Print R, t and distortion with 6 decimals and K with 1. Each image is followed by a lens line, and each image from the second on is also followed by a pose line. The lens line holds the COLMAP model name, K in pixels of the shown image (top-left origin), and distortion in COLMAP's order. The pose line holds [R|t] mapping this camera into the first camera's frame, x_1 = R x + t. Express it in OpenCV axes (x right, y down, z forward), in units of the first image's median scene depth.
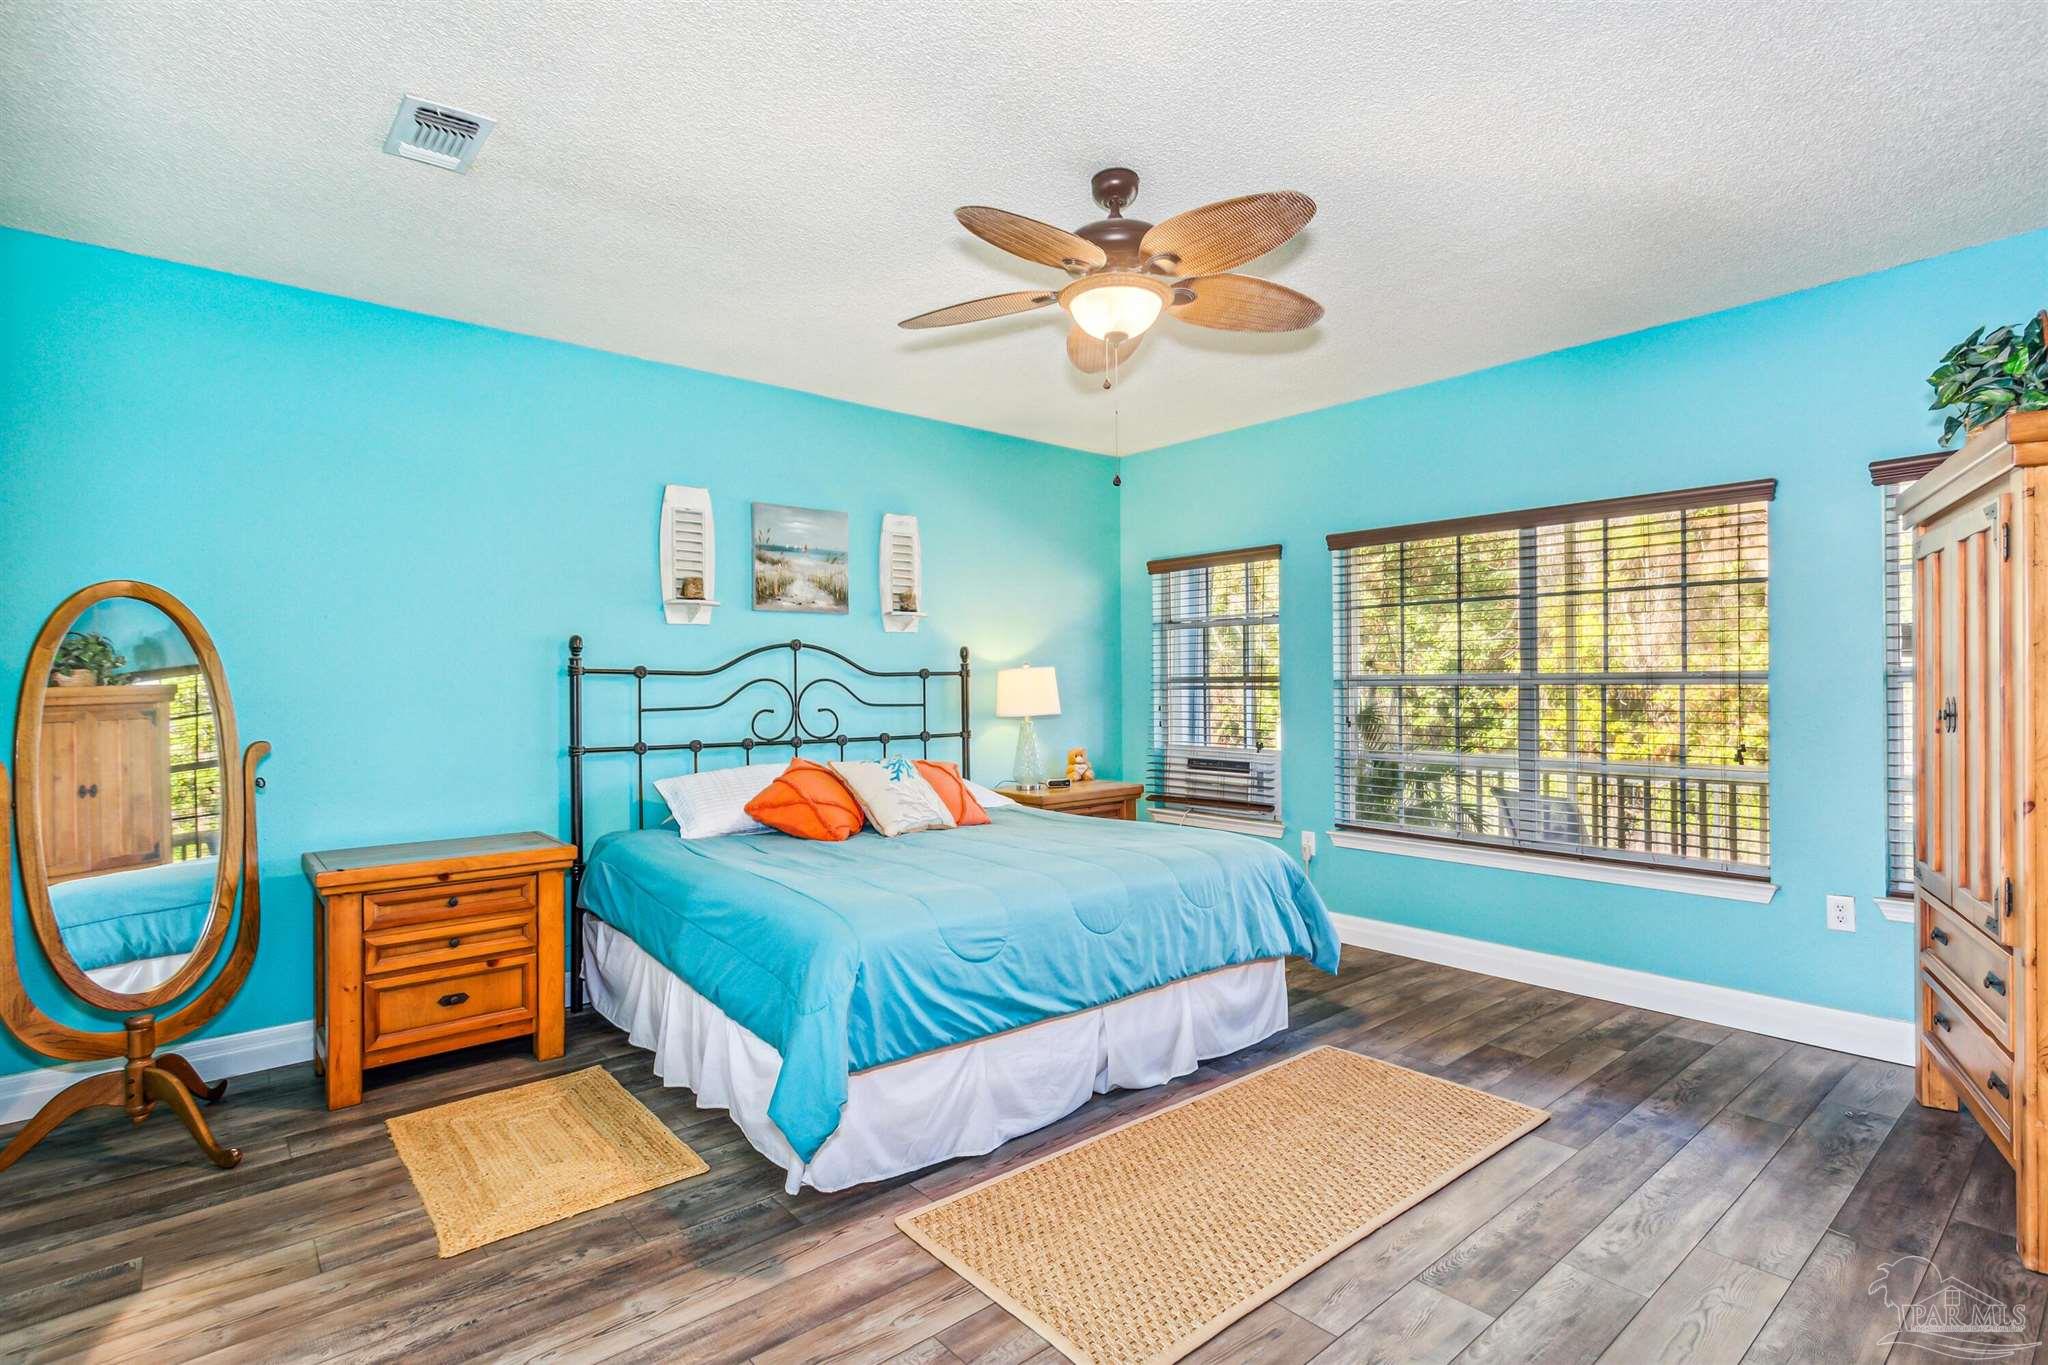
lens RADIAL K [[992.4, 0, 1023.4], [0, 992.4, 685.5], [0, 0, 1]] dist [0.000320, 0.002136]
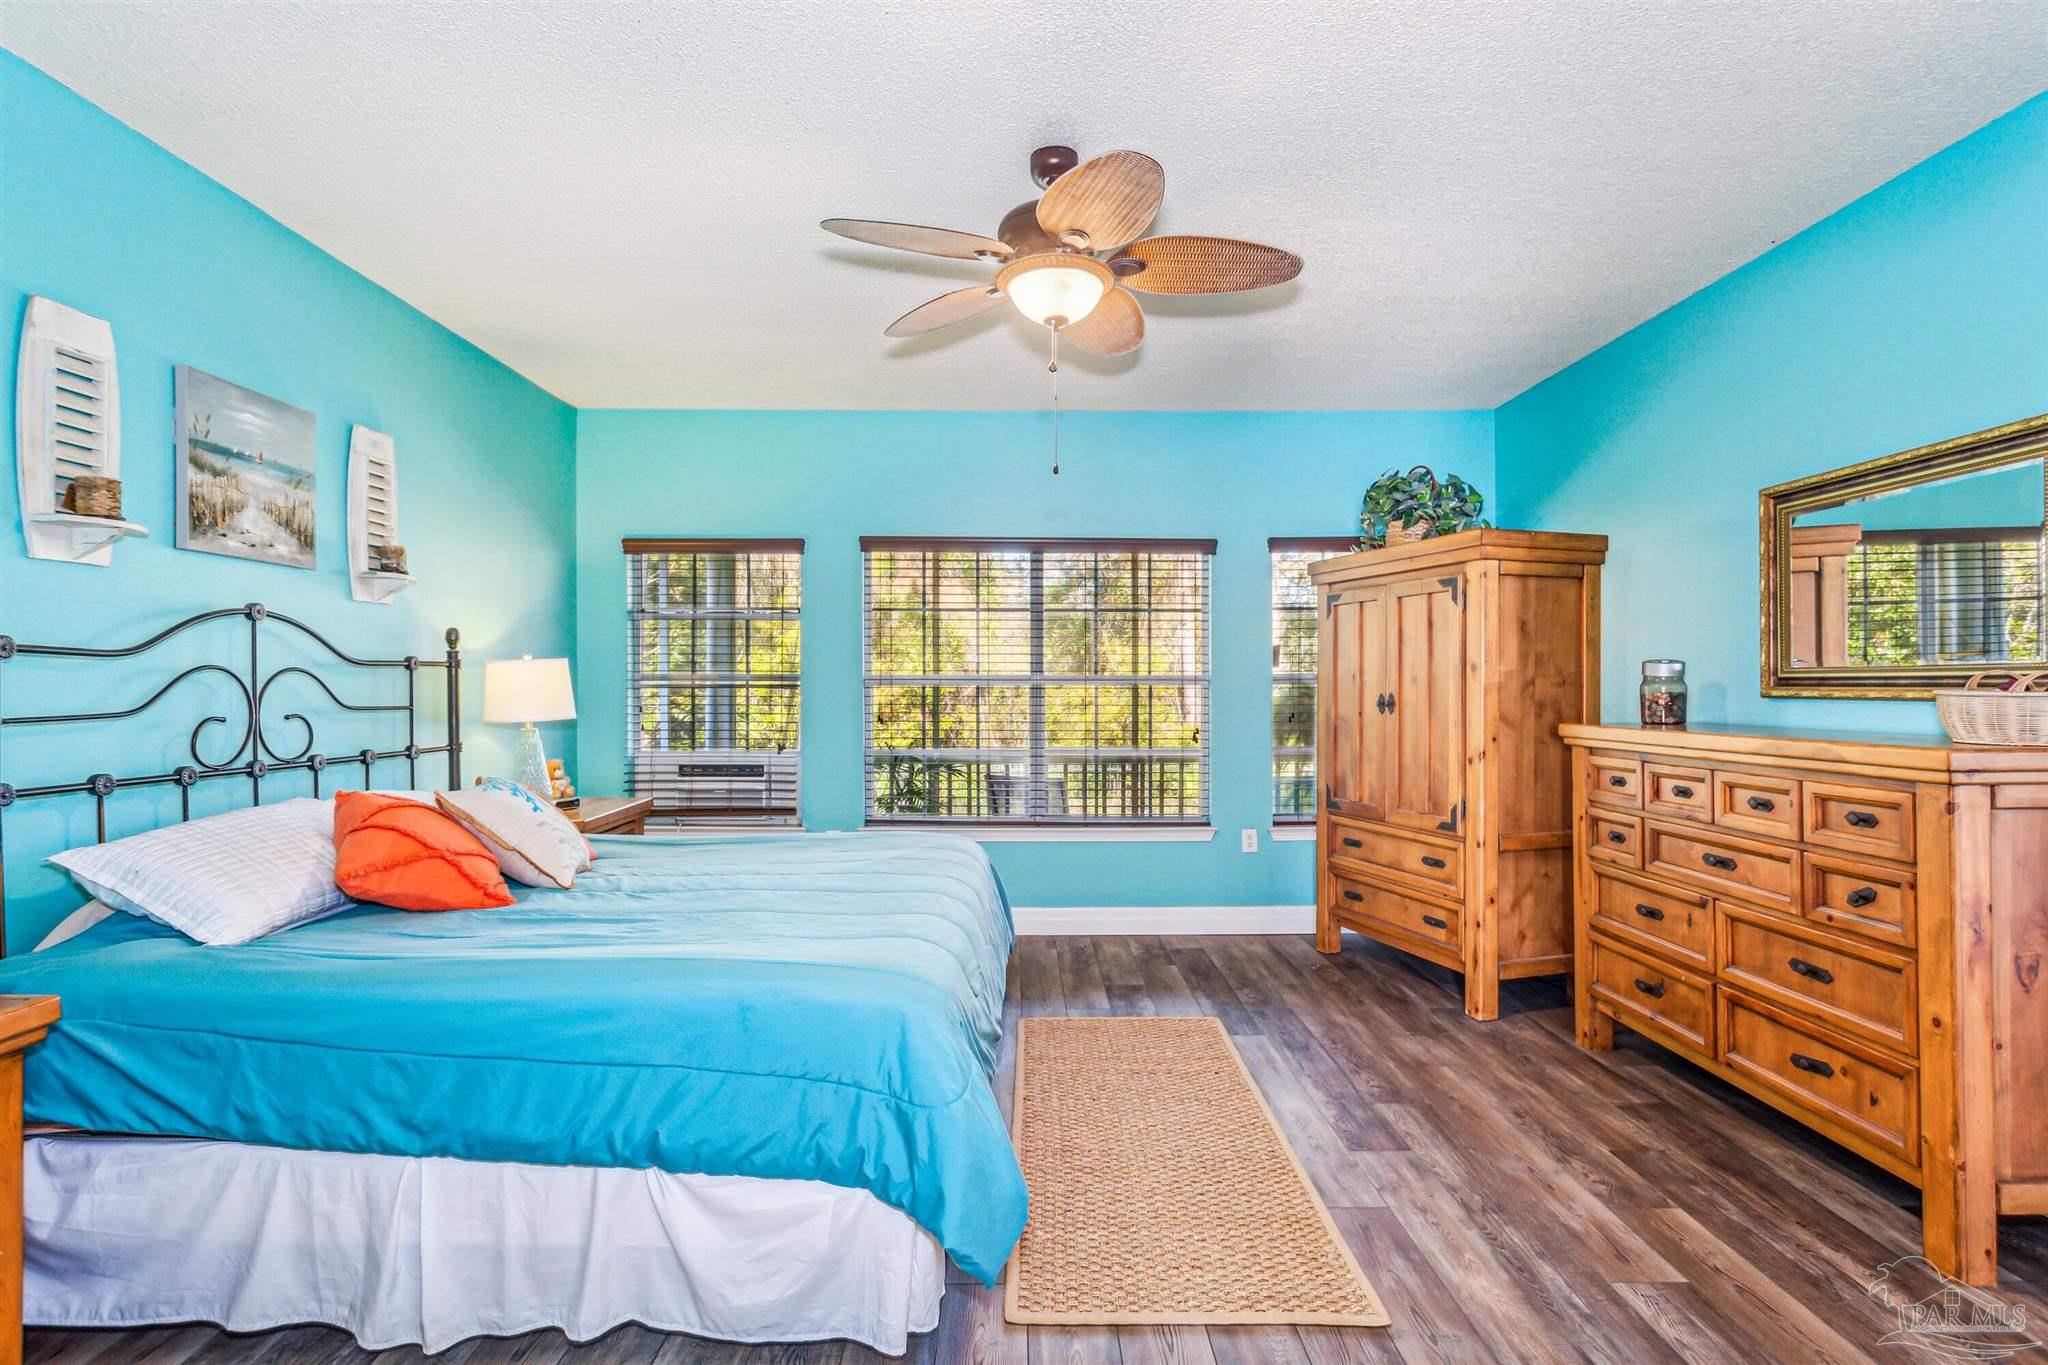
lens RADIAL K [[992.4, 0, 1028.2], [0, 992.4, 686.1], [0, 0, 1]] dist [0.000320, 0.002136]
pose [[0.642175, 0.005799, 0.766536, -0.395286], [-0.003535, 0.999983, -0.004604, 0.006457], [-0.766550, 0.000247, 0.642185, 0.235676]]
